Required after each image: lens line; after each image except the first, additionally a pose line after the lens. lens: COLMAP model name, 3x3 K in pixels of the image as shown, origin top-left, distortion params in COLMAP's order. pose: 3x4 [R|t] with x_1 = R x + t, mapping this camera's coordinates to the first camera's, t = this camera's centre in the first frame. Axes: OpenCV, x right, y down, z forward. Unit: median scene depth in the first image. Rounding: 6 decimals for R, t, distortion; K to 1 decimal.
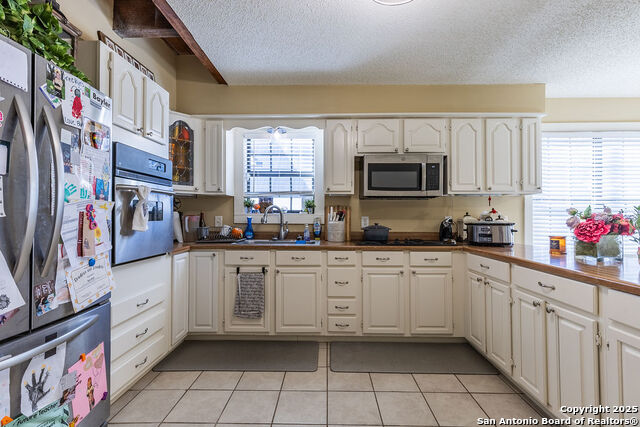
lens RADIAL K [[291.1, 0, 321.0], [0, 291.1, 212.2], [0, 0, 1]] dist [0.005754, -0.002310]
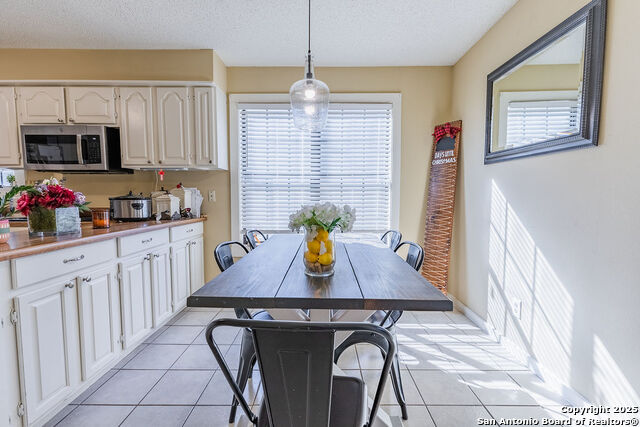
lens RADIAL K [[291.1, 0, 317.3], [0, 291.1, 211.7], [0, 0, 1]] dist [0.005754, -0.002310]
pose [[0.999837, -0.001574, 0.017989, 1.169126], [0.000261, 0.997348, 0.072776, 0.013025], [-0.018056, -0.072760, 0.997186, 0.020381]]
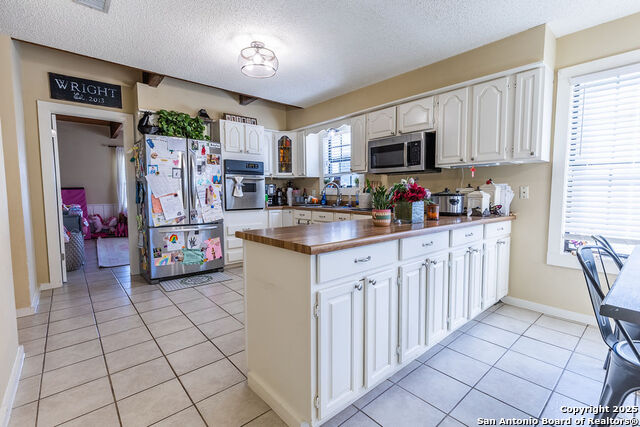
lens RADIAL K [[291.1, 0, 320.9], [0, 291.1, 212.8], [0, 0, 1]] dist [0.005754, -0.002310]
pose [[0.673795, 0.048719, -0.737311, 1.046478], [0.014425, 0.996767, 0.079044, 0.014984], [0.738778, -0.063895, 0.670913, -0.048803]]
